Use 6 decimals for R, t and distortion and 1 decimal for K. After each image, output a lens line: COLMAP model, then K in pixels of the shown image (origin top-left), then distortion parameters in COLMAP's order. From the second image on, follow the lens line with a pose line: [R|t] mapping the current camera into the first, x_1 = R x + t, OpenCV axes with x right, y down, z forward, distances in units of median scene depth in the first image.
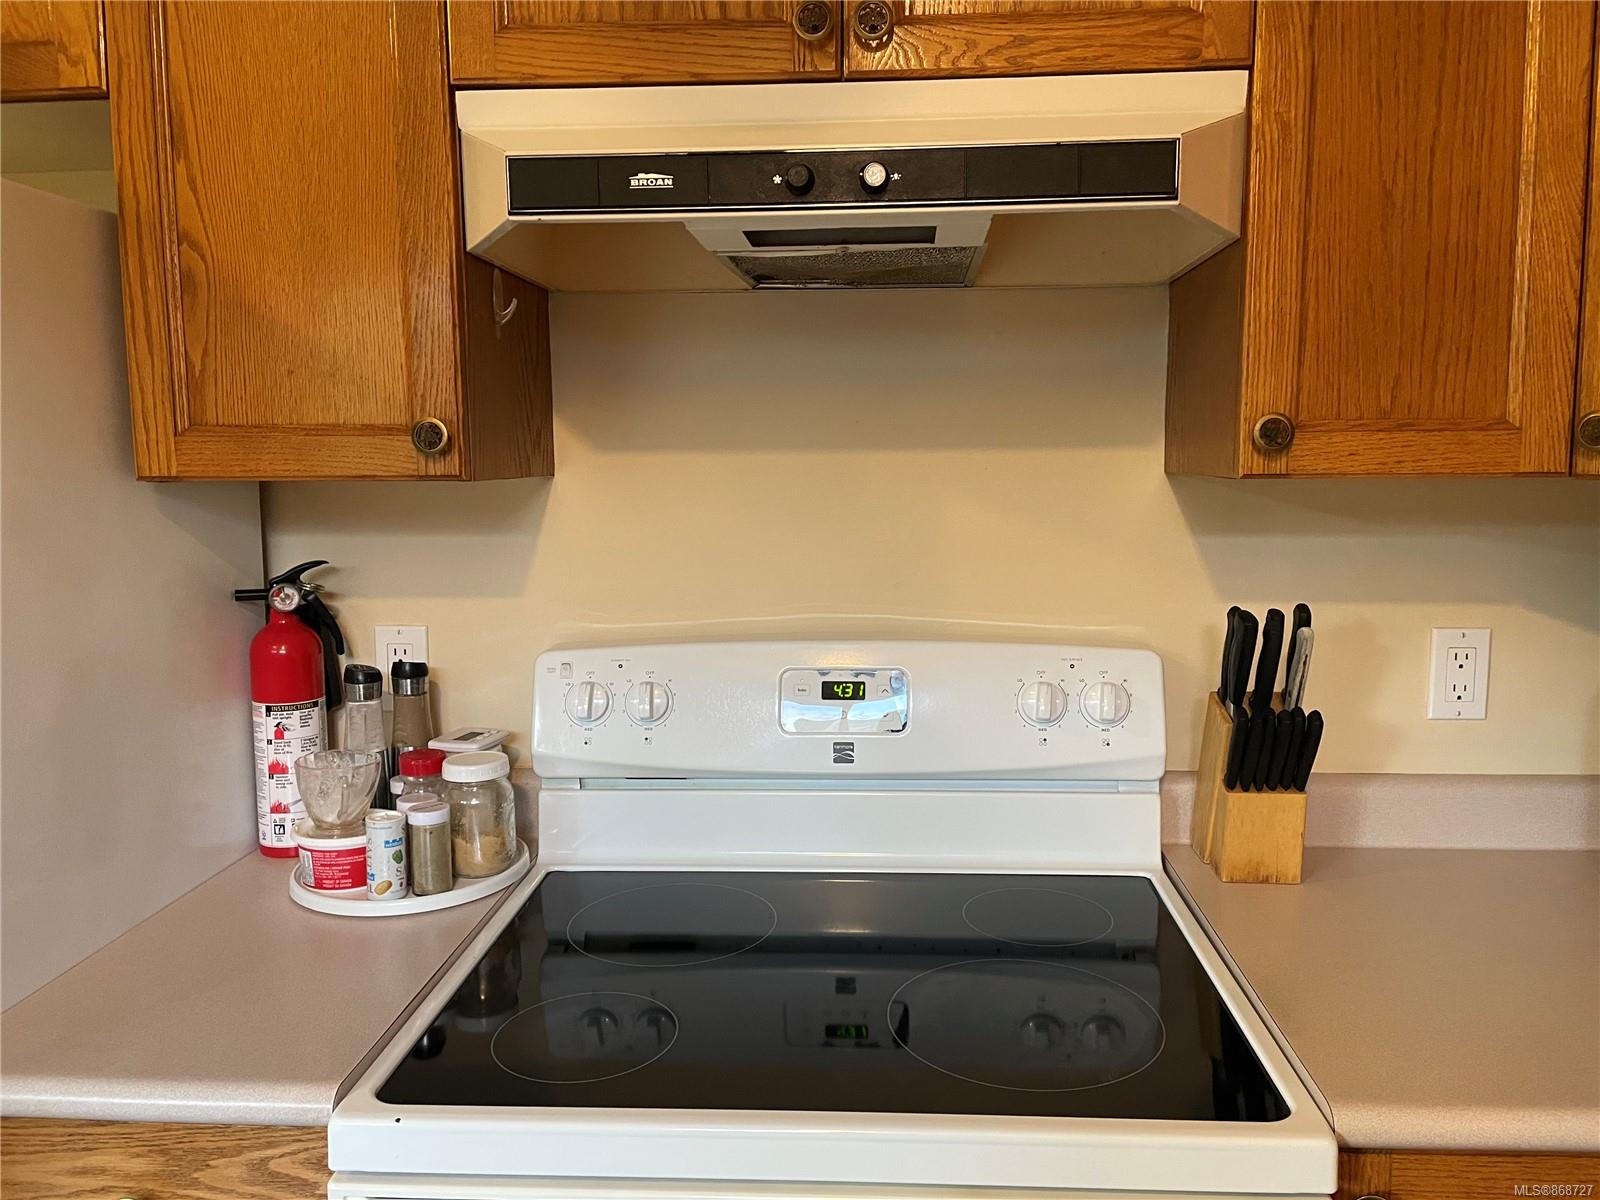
lens RADIAL K [[1210.6, 0, 812.7], [0, 1210.6, 581.1], [0, 0, 1]] dist [0.090346, -0.109708]
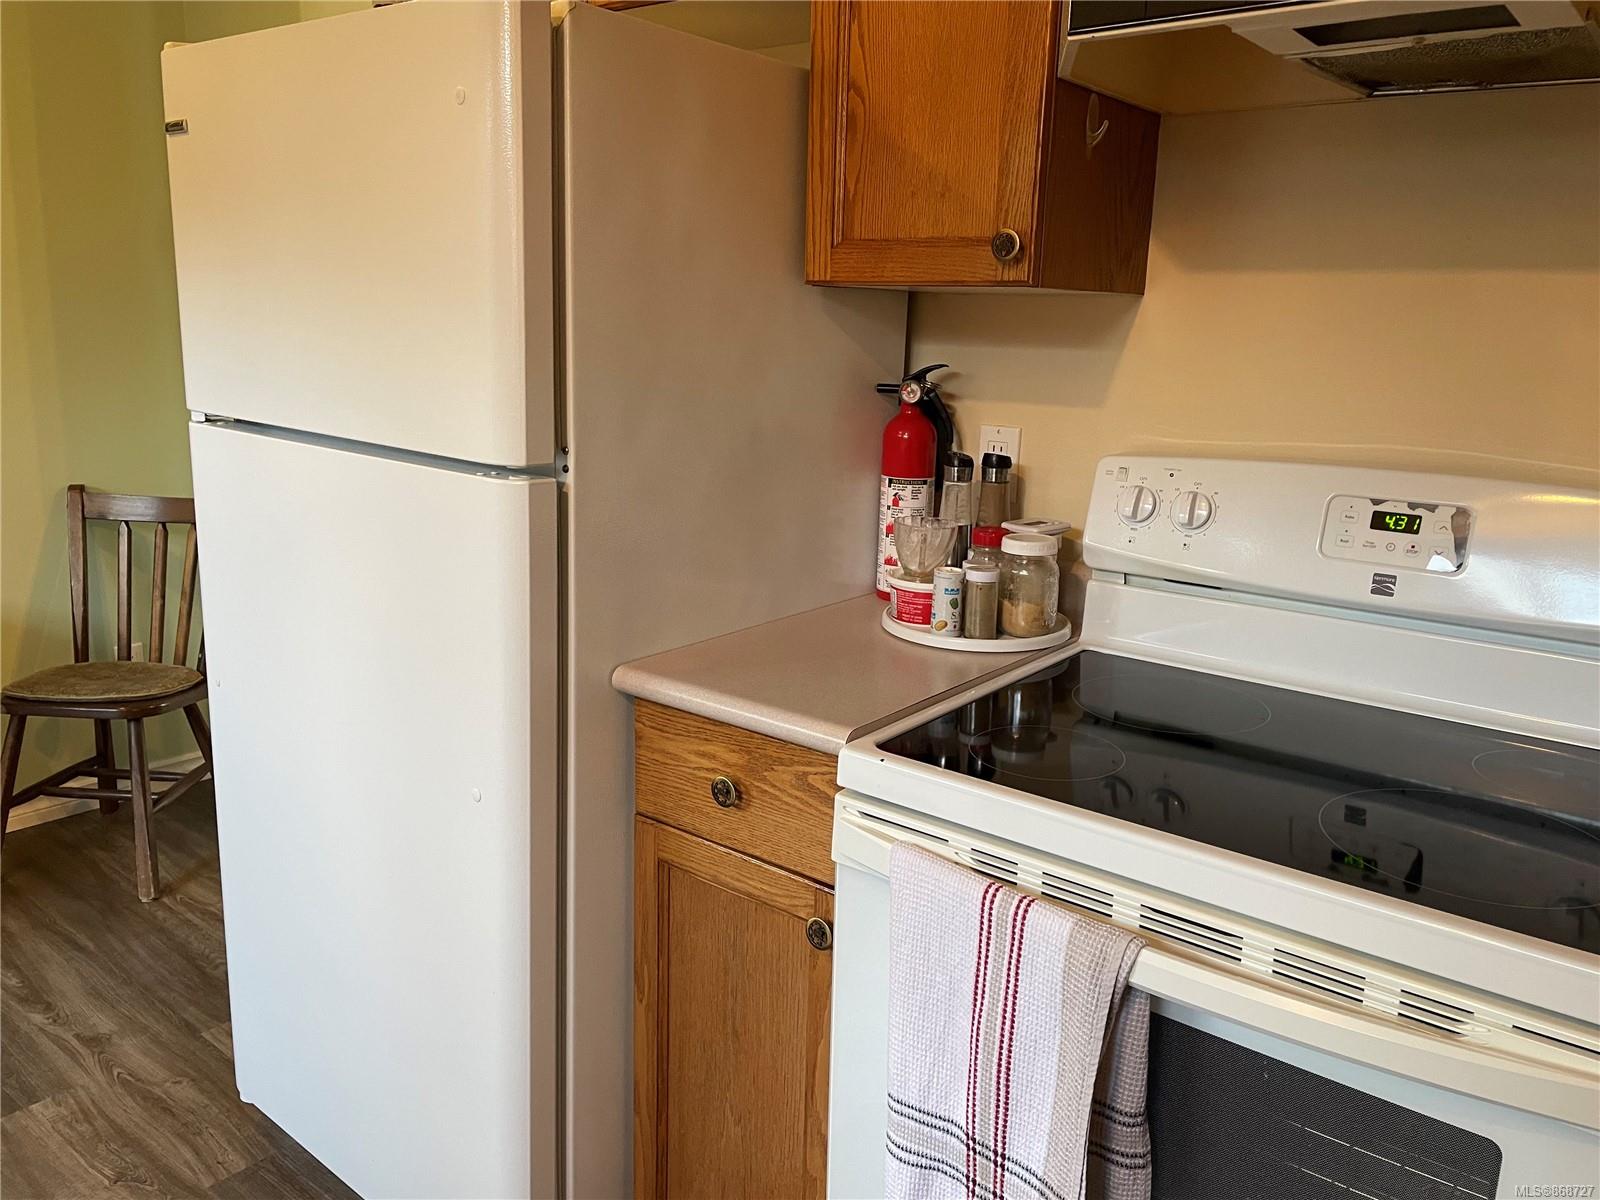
lens RADIAL K [[1210.6, 0, 812.7], [0, 1210.6, 581.1], [0, 0, 1]] dist [0.090346, -0.109708]
pose [[0.824620, 0.149792, -0.545495, 0.195390], [-0.095525, 0.987329, 0.126714, 0.060651], [0.557563, -0.052383, 0.828480, -0.078822]]
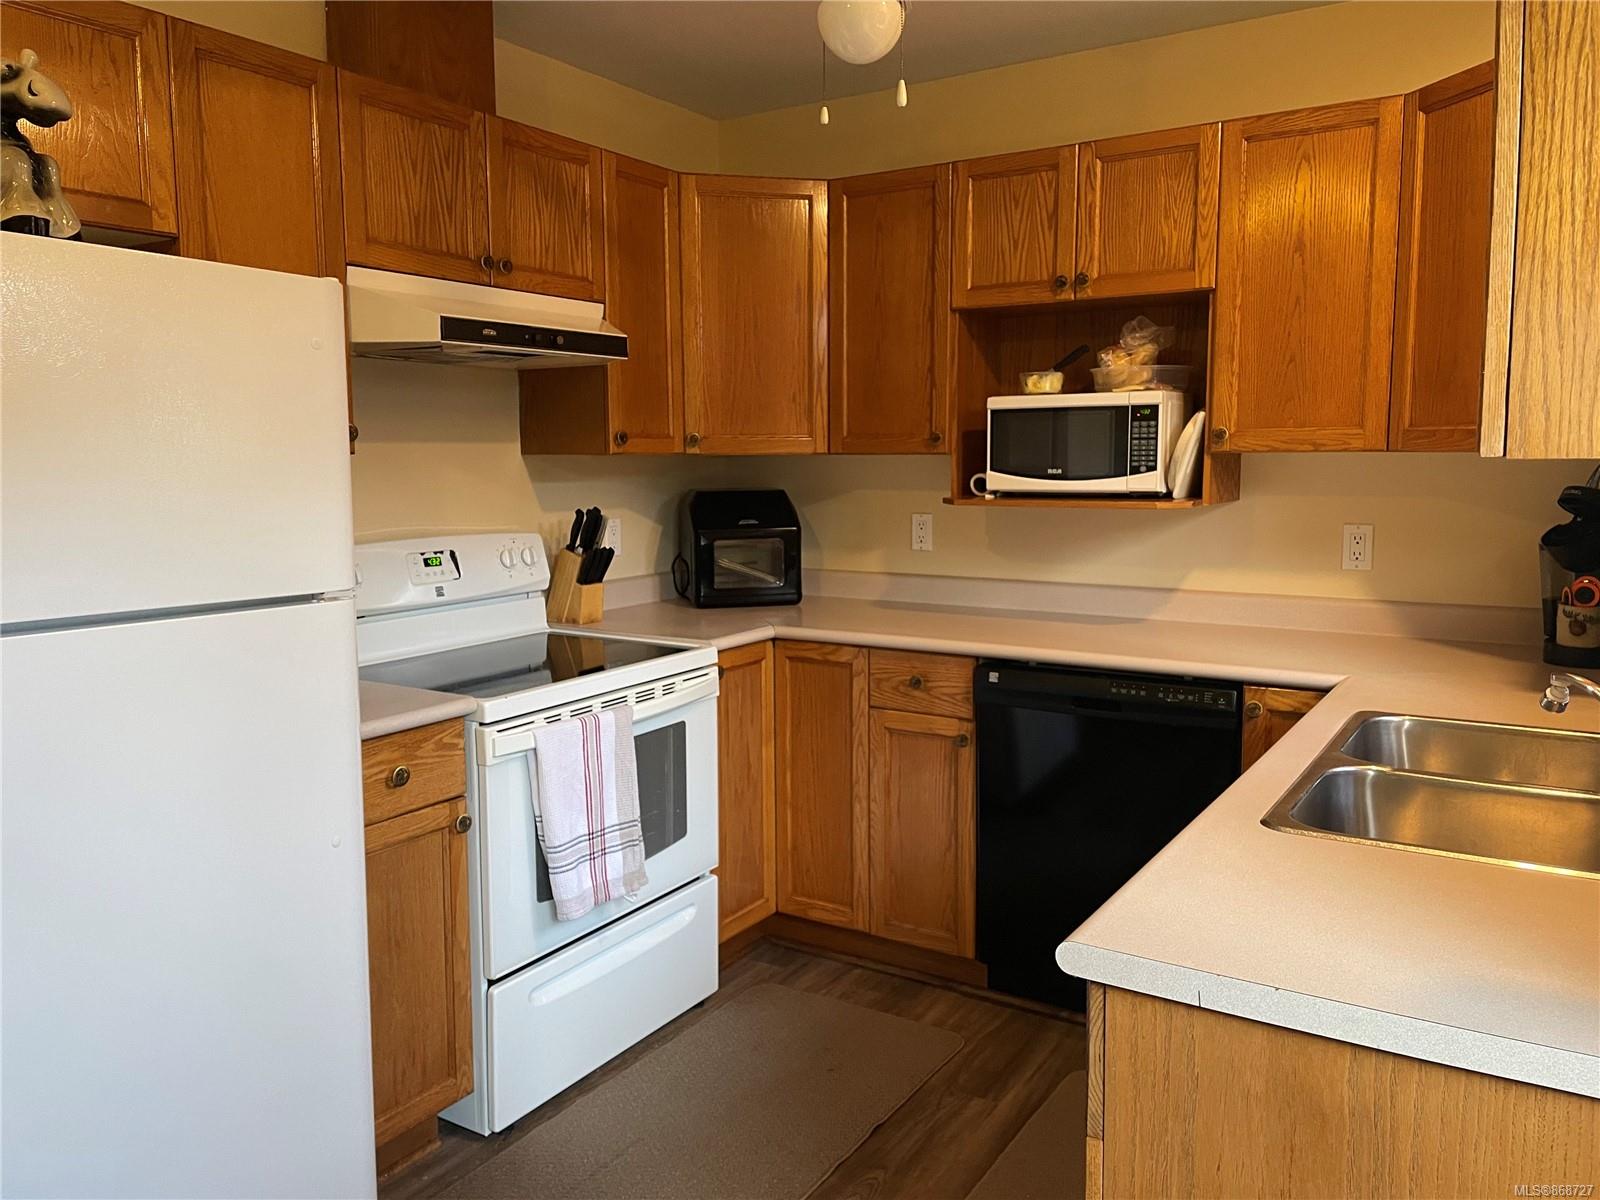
lens RADIAL K [[1210.6, 0, 812.7], [0, 1210.6, 581.1], [0, 0, 1]] dist [0.090346, -0.109708]
pose [[0.476557, -0.090848, 0.874437, -1.539216], [0.097416, 0.993978, 0.050177, 0.087001], [-0.873730, 0.061272, 0.482537, -0.560374]]
